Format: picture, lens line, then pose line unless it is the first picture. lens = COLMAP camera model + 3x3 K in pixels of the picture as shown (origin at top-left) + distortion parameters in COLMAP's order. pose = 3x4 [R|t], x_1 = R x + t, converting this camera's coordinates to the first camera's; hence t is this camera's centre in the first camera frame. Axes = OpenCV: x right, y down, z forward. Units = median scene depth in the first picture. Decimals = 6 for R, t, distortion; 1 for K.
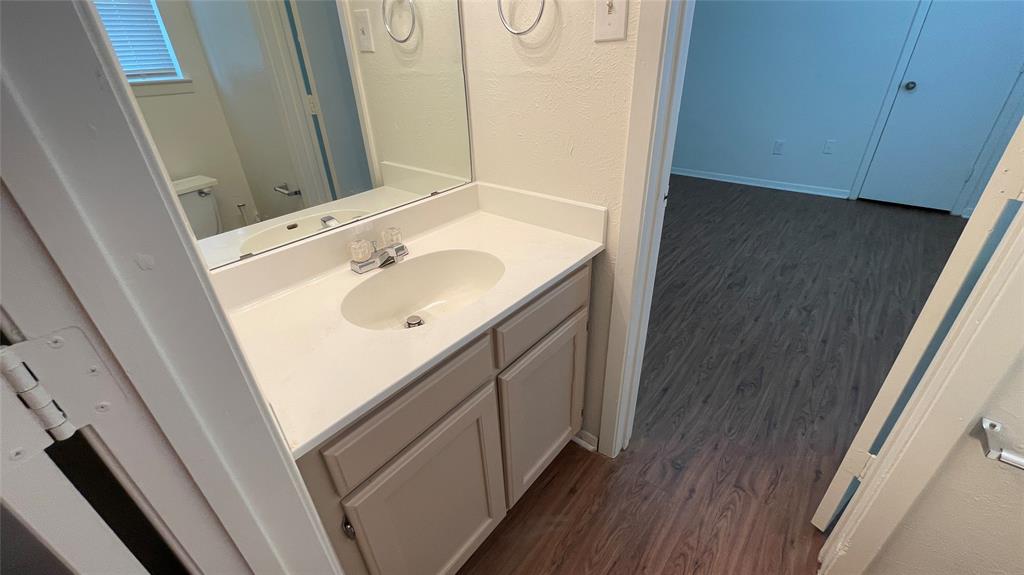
lens RADIAL K [[402.0, 0, 512.0], [0, 402.0, 287.5], [0, 0, 1]] dist [-0.012211, 0.000159]
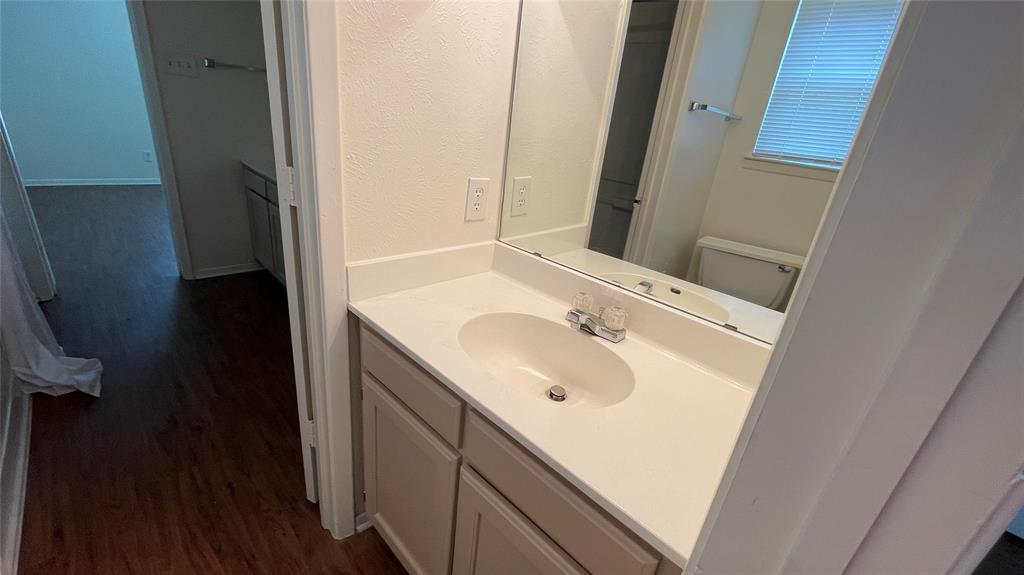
lens RADIAL K [[402.0, 0, 512.0], [0, 402.0, 287.5], [0, 0, 1]] dist [-0.012211, 0.000159]
pose [[-0.117722, 0.384468, -0.915601, 0.495154], [-0.579074, 0.722447, 0.377815, -0.360224], [0.806731, 0.574678, 0.137587, 0.632900]]
